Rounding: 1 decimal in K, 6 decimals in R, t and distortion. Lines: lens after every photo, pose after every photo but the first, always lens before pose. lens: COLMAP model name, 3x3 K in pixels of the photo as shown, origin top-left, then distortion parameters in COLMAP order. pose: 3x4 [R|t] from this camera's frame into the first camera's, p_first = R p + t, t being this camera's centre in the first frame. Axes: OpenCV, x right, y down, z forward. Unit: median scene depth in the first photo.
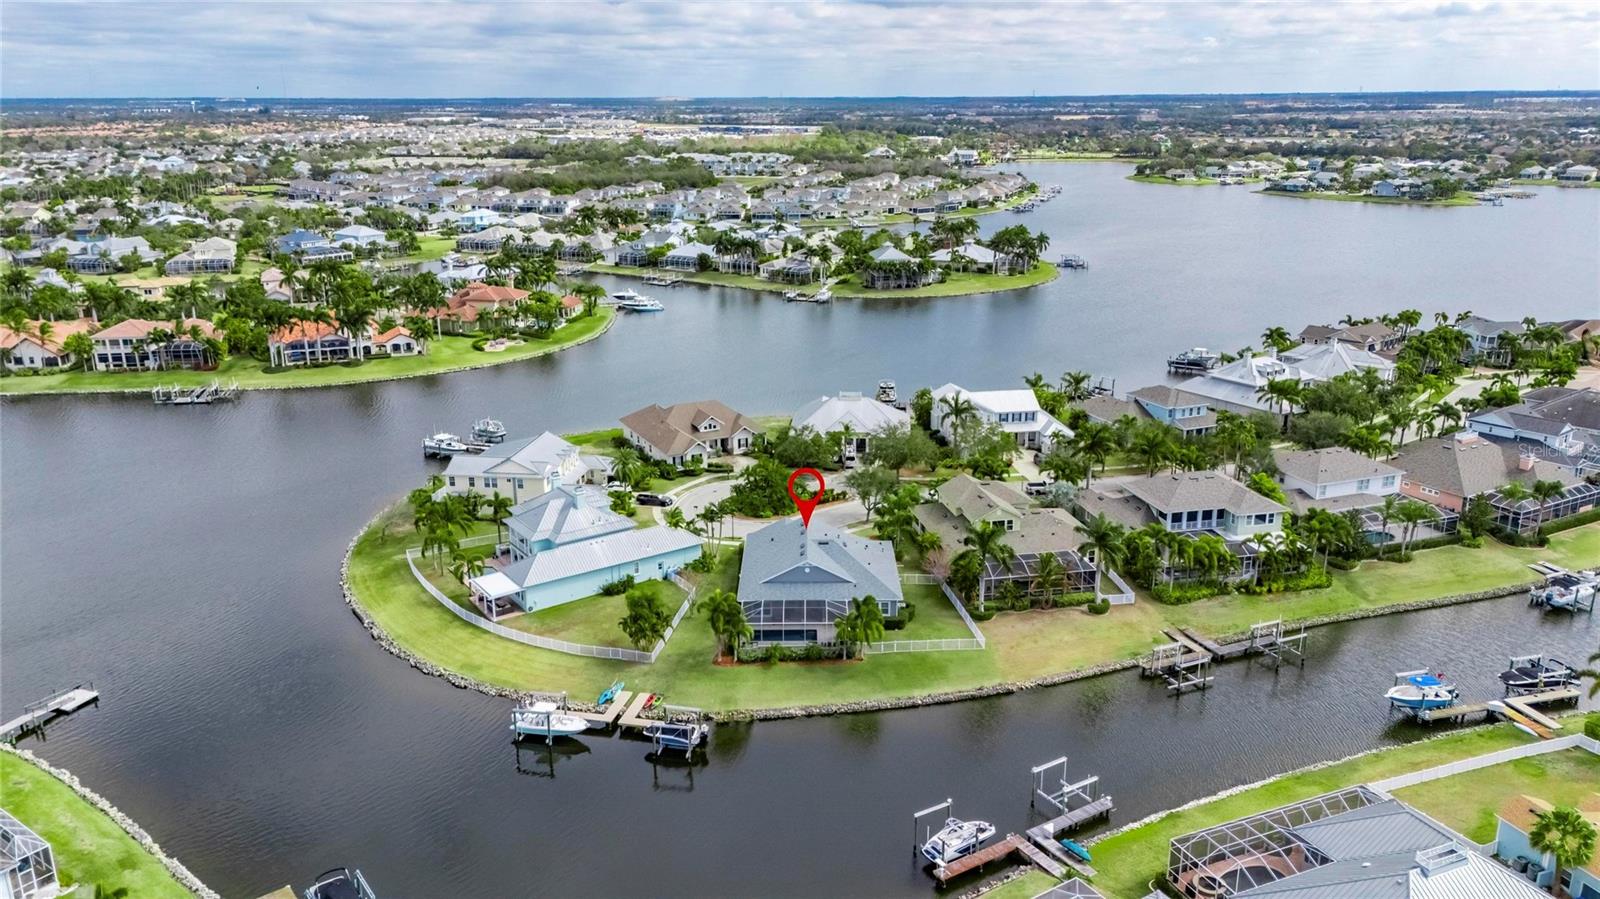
lens RADIAL K [[1173.5, 0, 807.6], [0, 1173.5, 449.8], [0, 0, 1]] dist [0.076446, -0.072400]
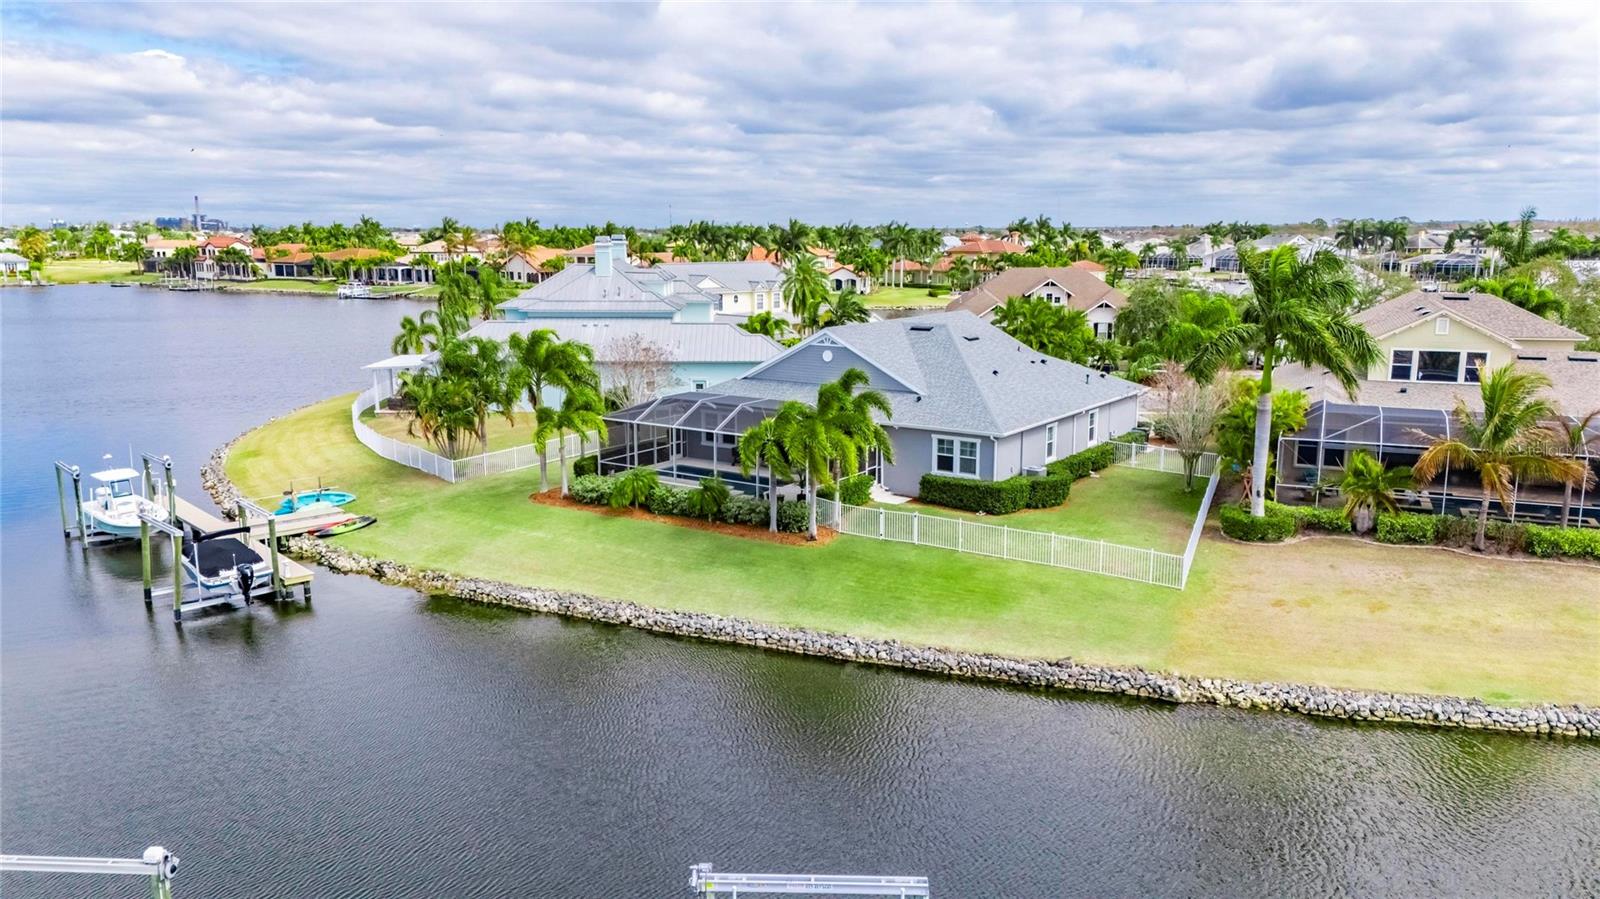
lens RADIAL K [[1173.5, 0, 807.6], [0, 1173.5, 449.8], [0, 0, 1]] dist [0.076446, -0.072400]
pose [[0.821291, 0.107591, -0.560273, 0.220589], [-0.165720, 0.984703, -0.053829, 0.149689], [0.545910, 0.137057, 0.826557, 0.600914]]
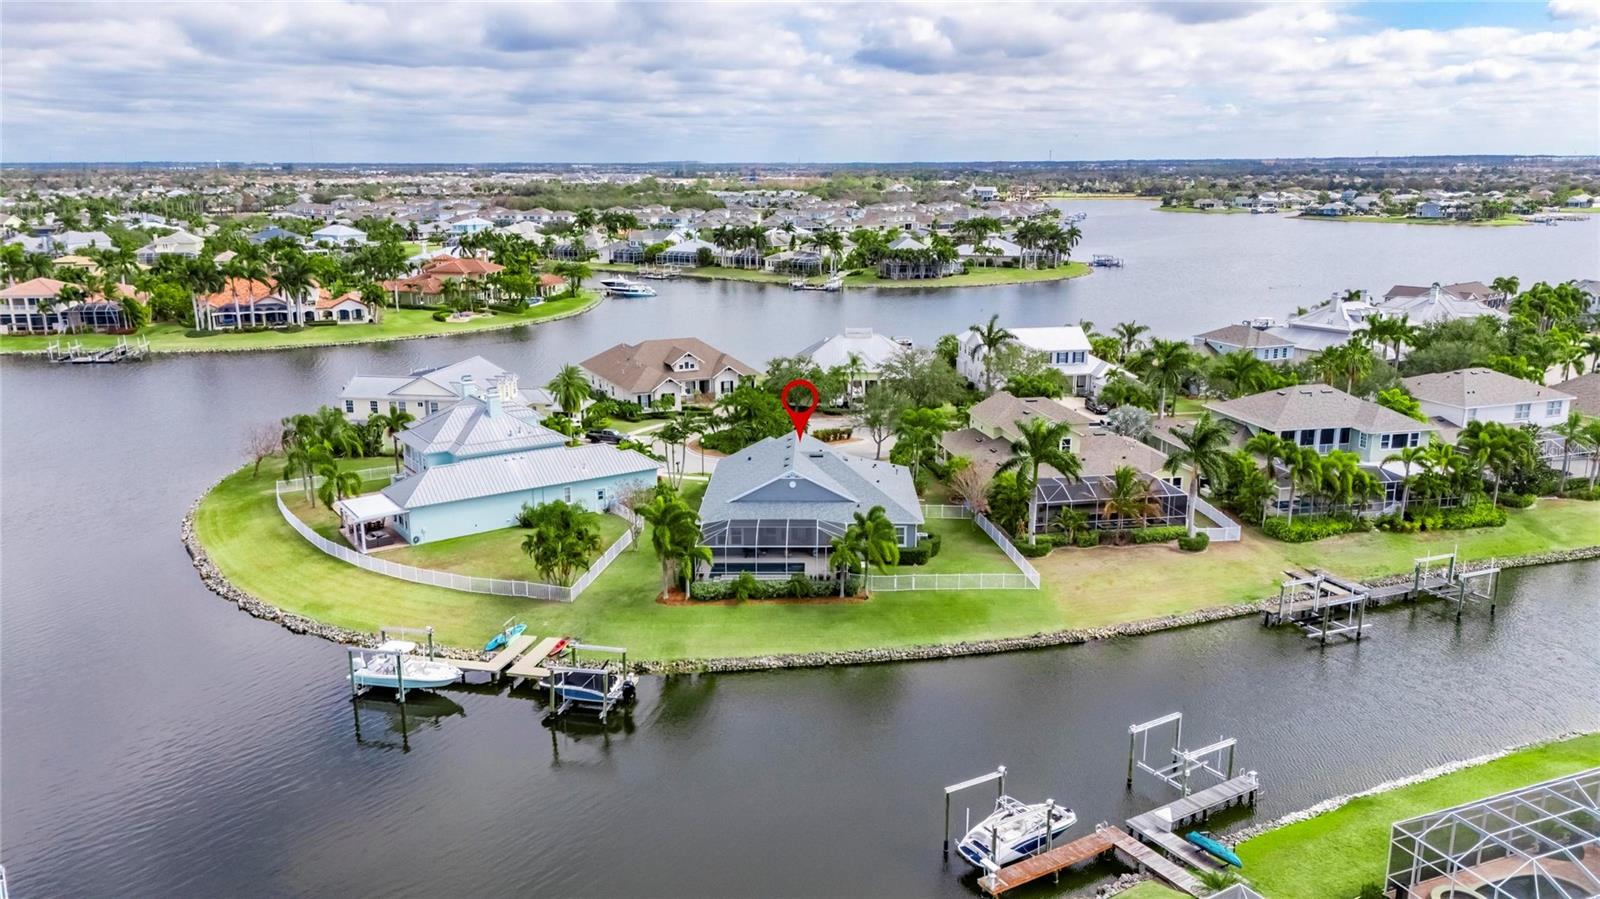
lens RADIAL K [[1173.5, 0, 807.6], [0, 1173.5, 449.8], [0, 0, 1]] dist [0.076446, -0.072400]
pose [[0.999886, 0.004486, -0.014446, 0.017988], [-0.005241, 0.998601, -0.052614, 0.111112], [0.014190, 0.052684, 0.998510, 0.253038]]
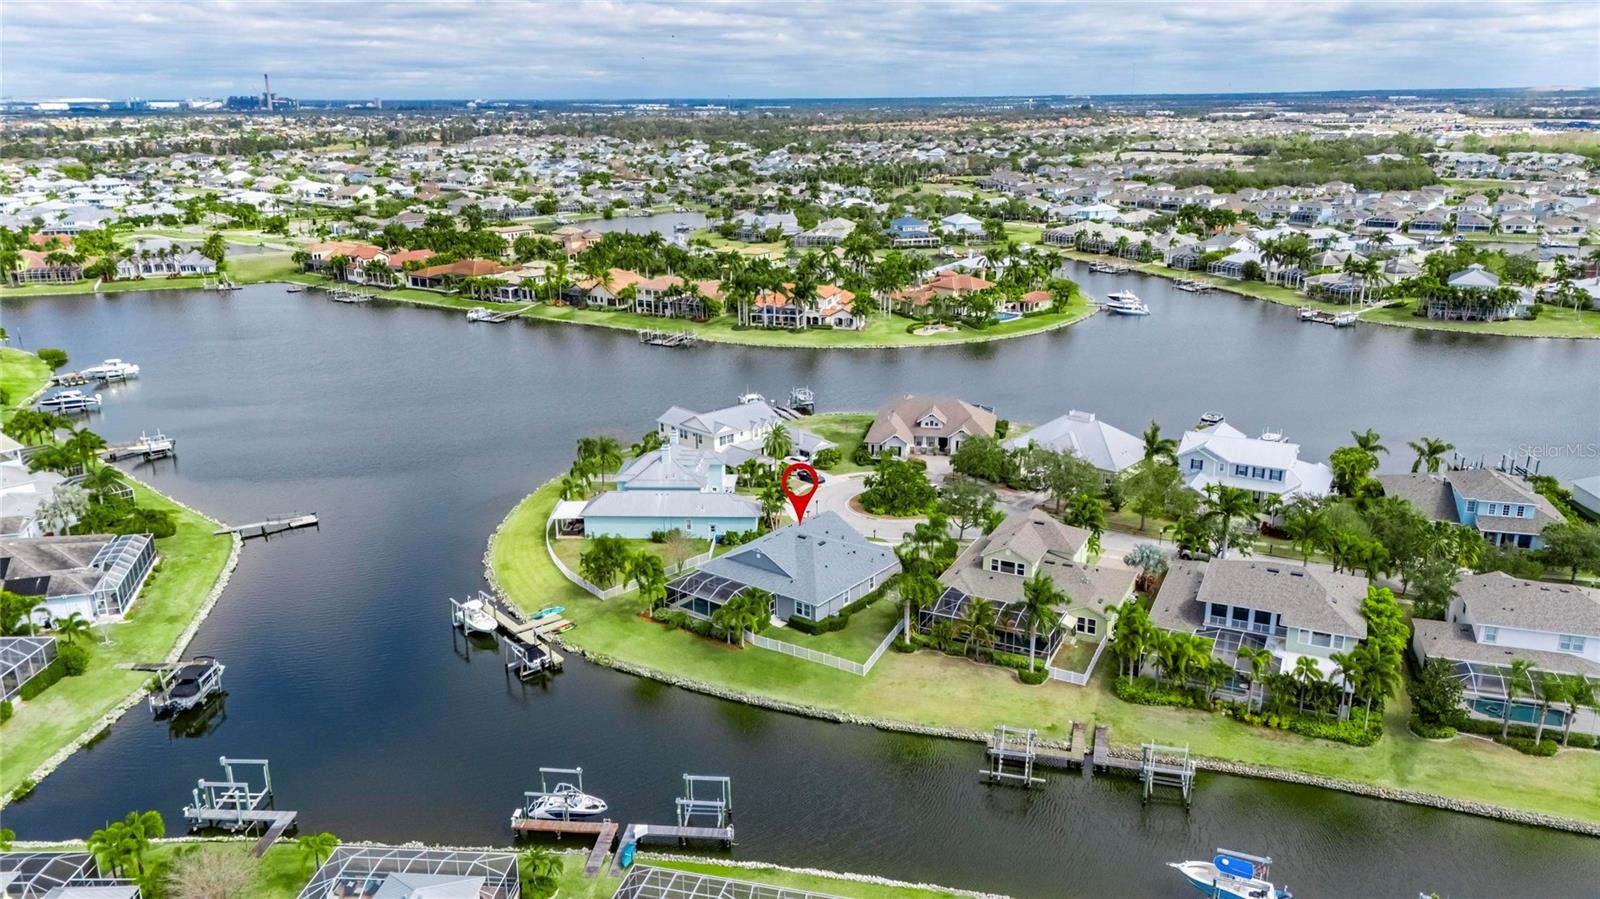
lens RADIAL K [[1173.5, 0, 807.6], [0, 1173.5, 449.8], [0, 0, 1]] dist [0.076446, -0.072400]
pose [[0.790088, 0.175023, -0.587475, 0.578030], [-0.172621, 0.983114, 0.060737, -0.054711], [0.588185, 0.053423, 0.806960, 0.176574]]
